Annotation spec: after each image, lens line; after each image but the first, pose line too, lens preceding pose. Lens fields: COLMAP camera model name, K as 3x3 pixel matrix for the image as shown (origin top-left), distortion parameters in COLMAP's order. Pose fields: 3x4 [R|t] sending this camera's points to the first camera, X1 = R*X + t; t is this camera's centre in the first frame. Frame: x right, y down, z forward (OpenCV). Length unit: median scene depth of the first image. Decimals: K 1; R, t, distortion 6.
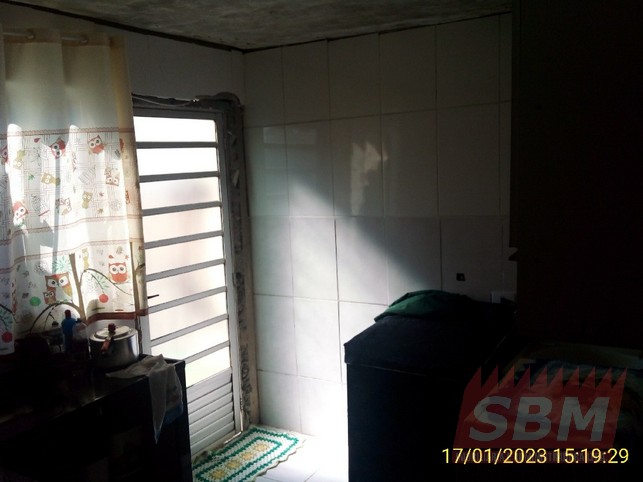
lens RADIAL K [[602.6, 0, 321.5], [0, 602.6, 241.0], [0, 0, 1]] dist [0.119977, -0.203725]
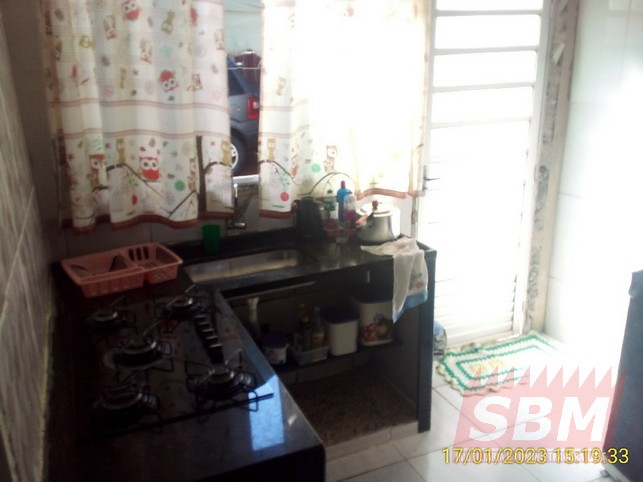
lens RADIAL K [[602.6, 0, 321.5], [0, 602.6, 241.0], [0, 0, 1]] dist [0.119977, -0.203725]
pose [[0.826464, 0.198308, -0.526907, 0.107462], [-0.091365, 0.970746, 0.222045, -0.011688], [0.555526, -0.135371, 0.820406, 0.096358]]
